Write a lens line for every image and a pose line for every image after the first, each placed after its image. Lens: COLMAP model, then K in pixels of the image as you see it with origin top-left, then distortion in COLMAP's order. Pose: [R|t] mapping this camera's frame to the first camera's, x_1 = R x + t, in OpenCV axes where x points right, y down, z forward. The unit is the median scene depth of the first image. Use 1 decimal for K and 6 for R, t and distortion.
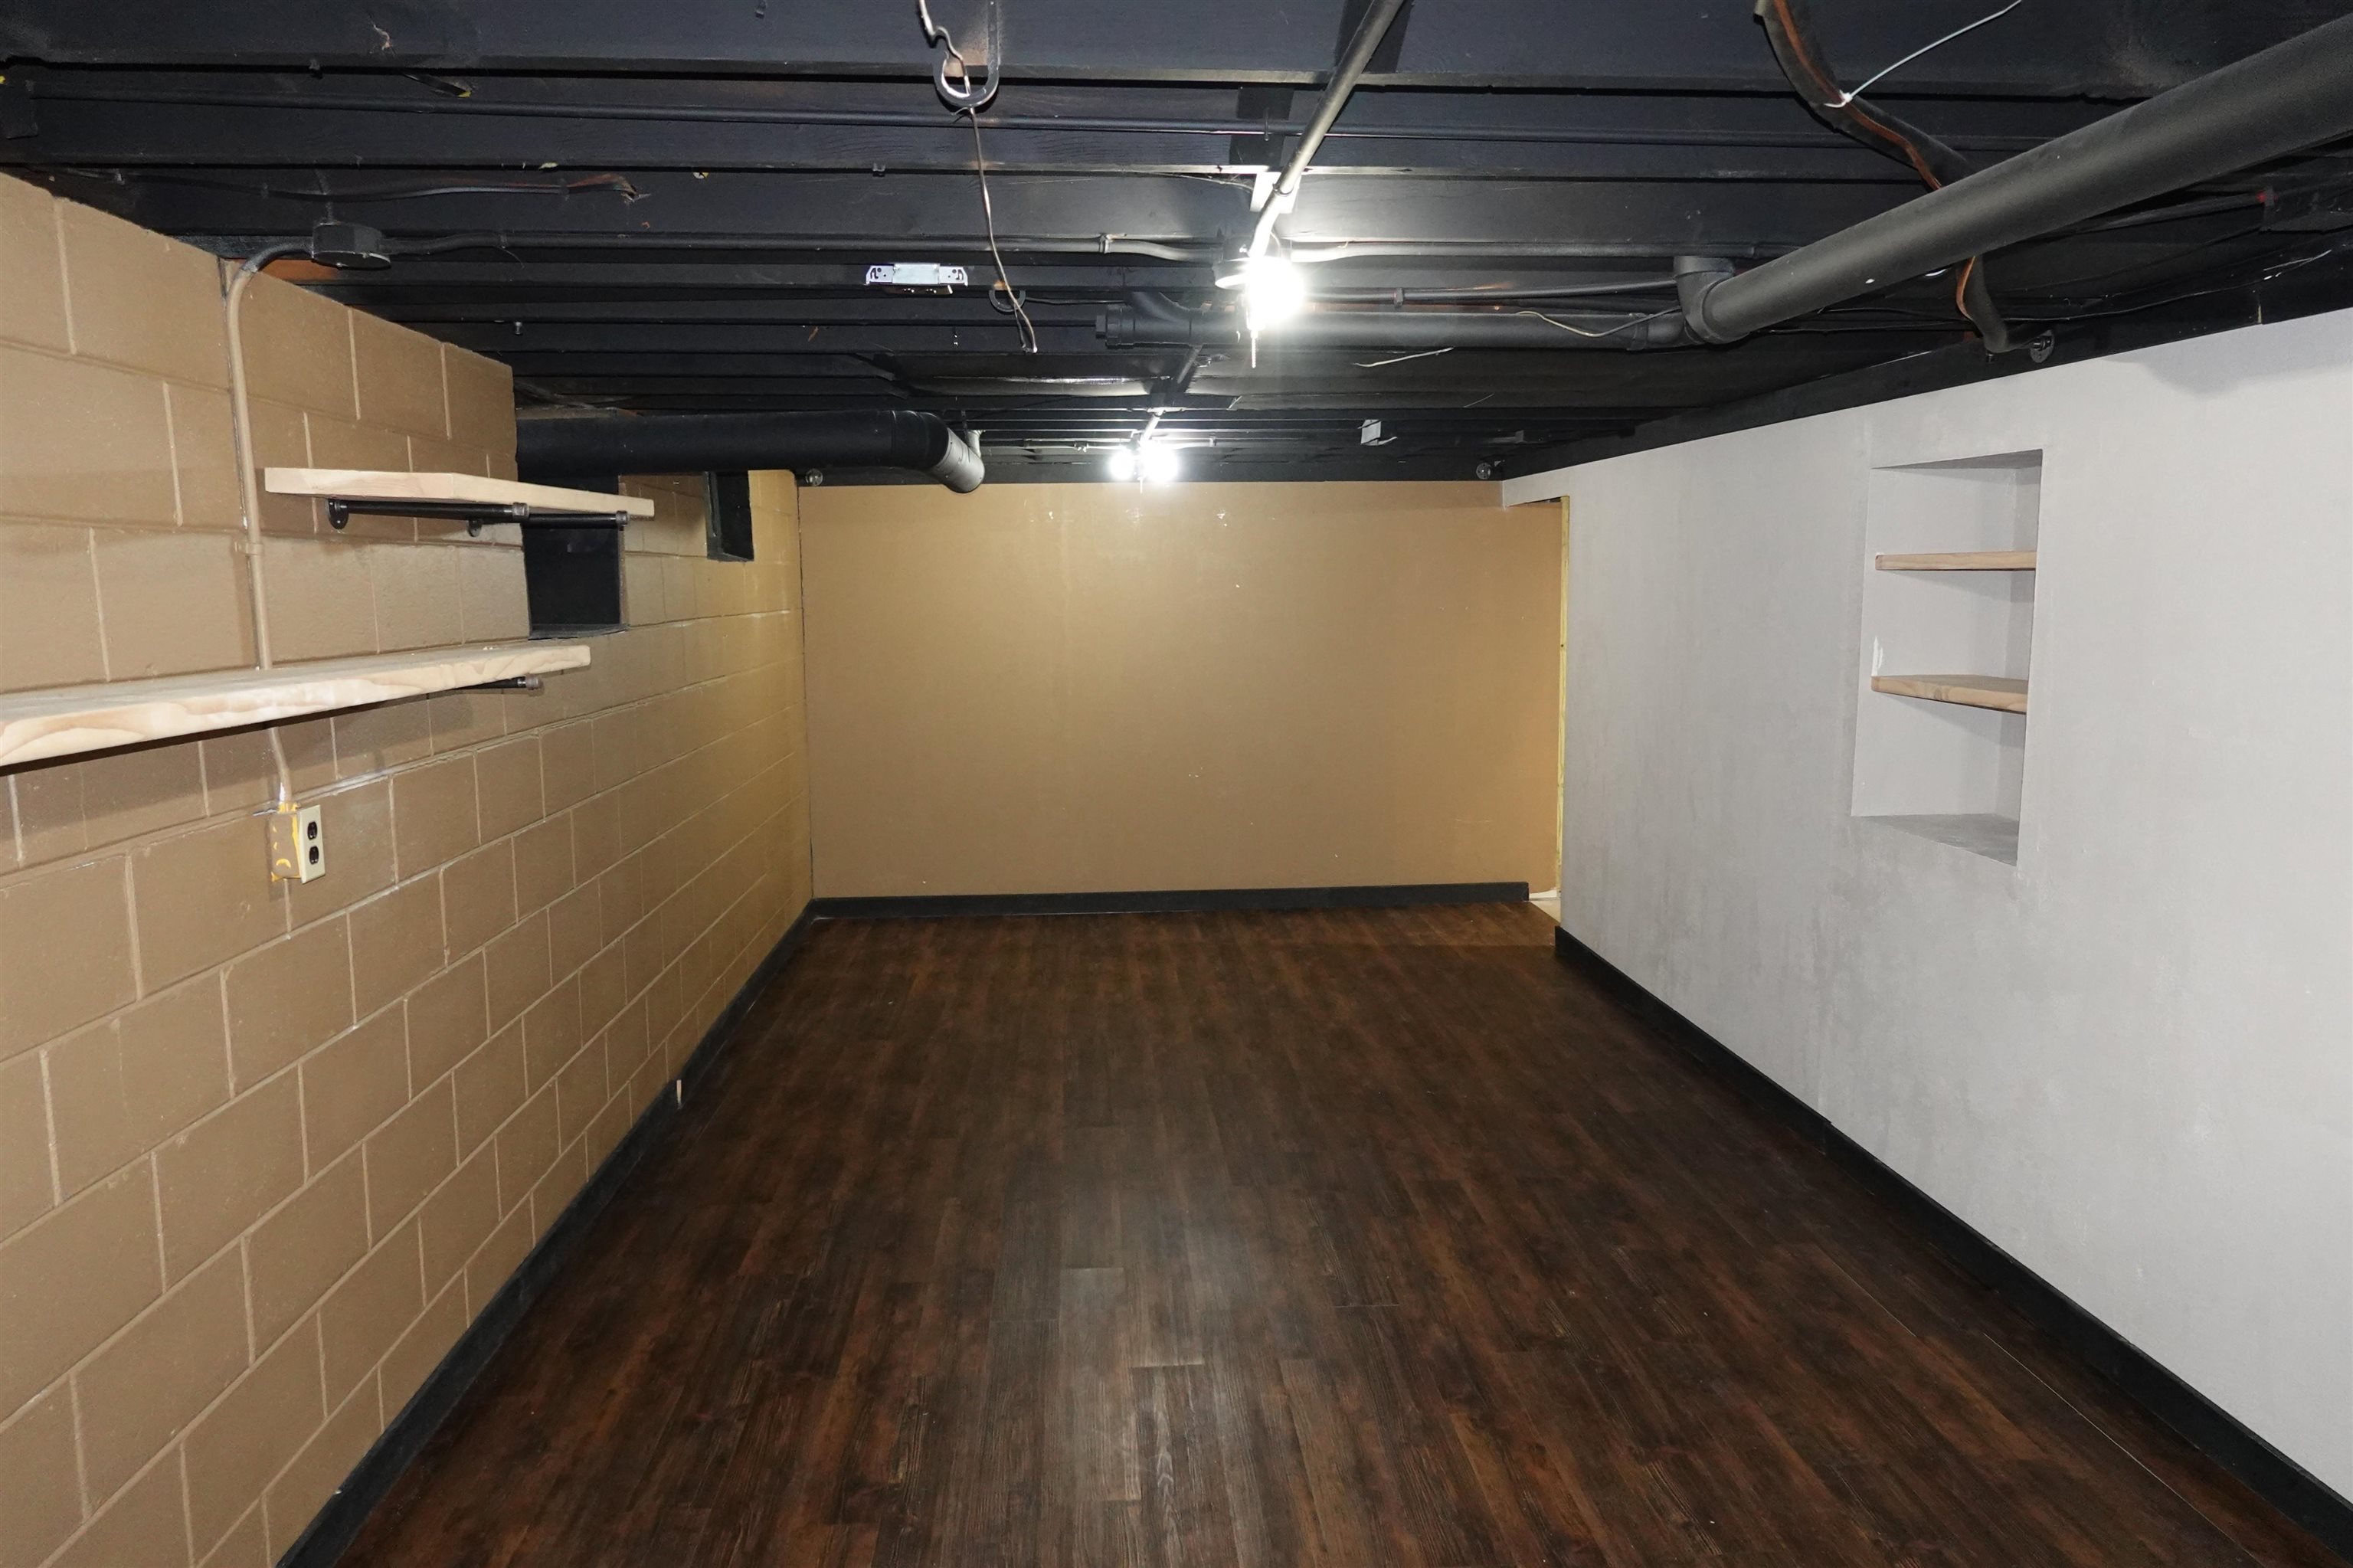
lens RADIAL K [[1590.8, 0, 1176.2], [0, 1590.8, 781.9], [0, 0, 1]] dist [0.006772, -0.003492]
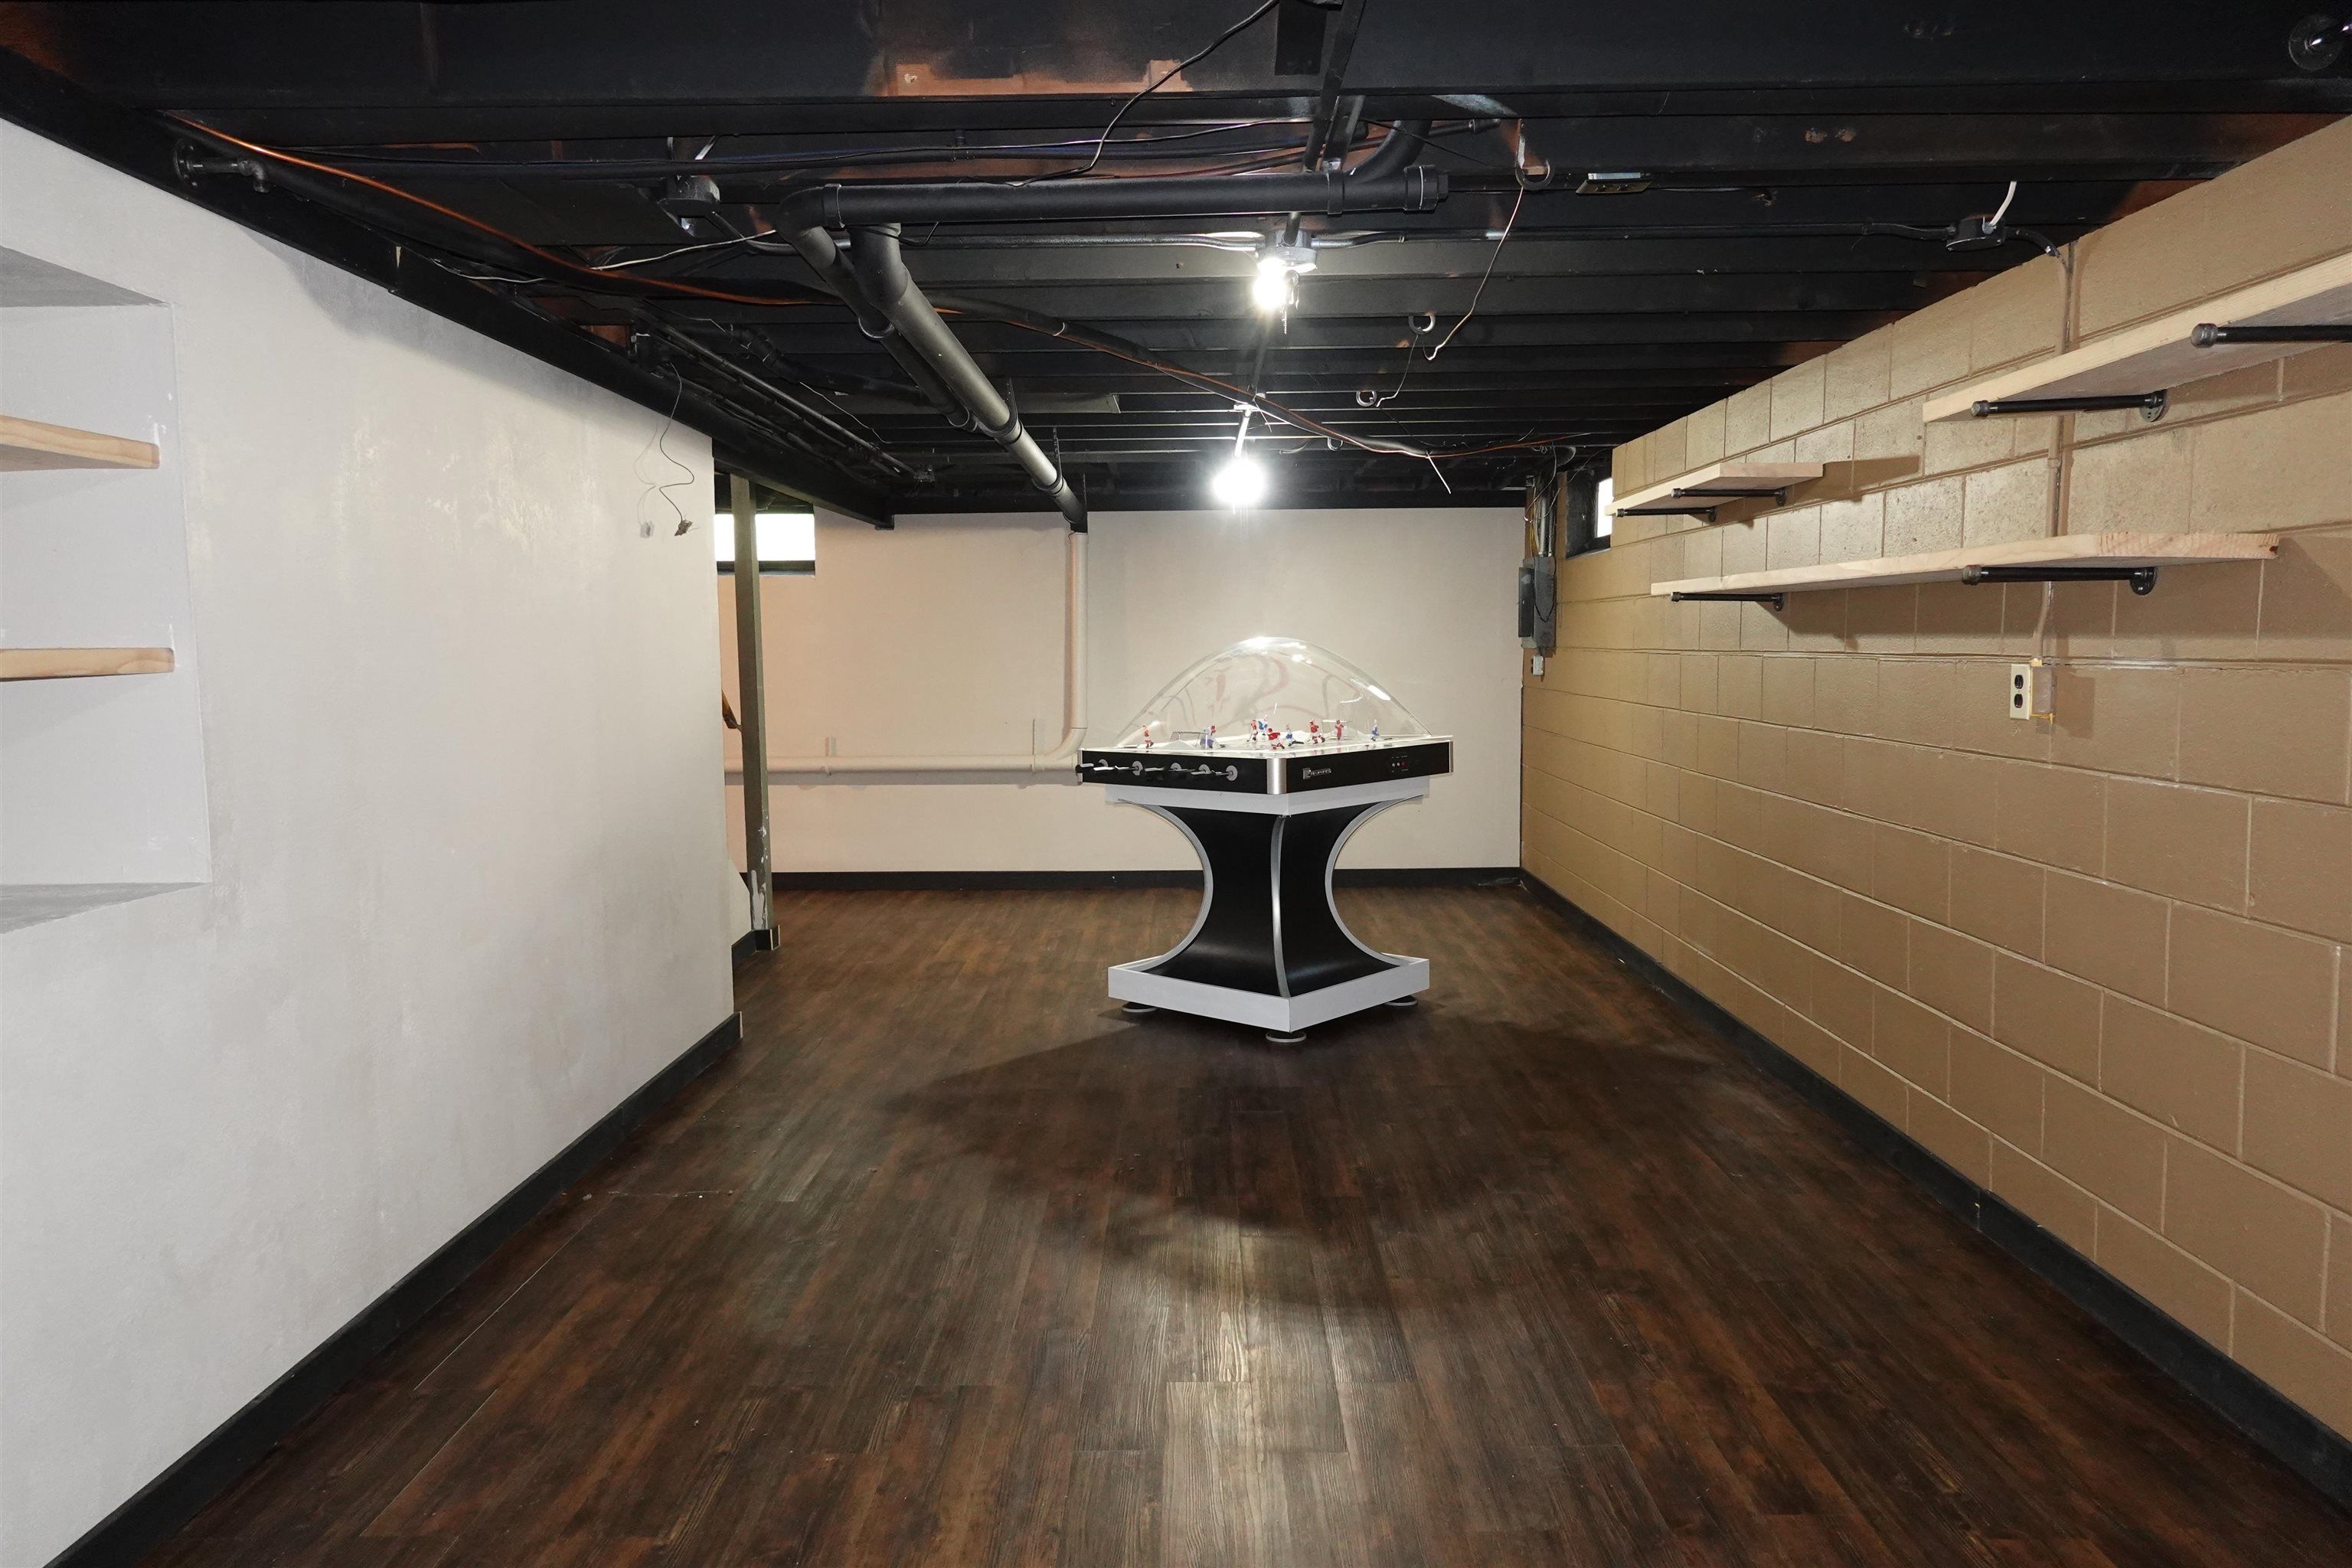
lens RADIAL K [[1590.1, 0, 1174.1], [0, 1590.1, 786.7], [0, 0, 1]] dist [0.006772, -0.003492]
pose [[-0.996904, 0.013975, 0.077378, 0.034013], [0.030476, 0.975828, 0.216403, -0.141724], [-0.072484, 0.218091, -0.973233, 1.766545]]
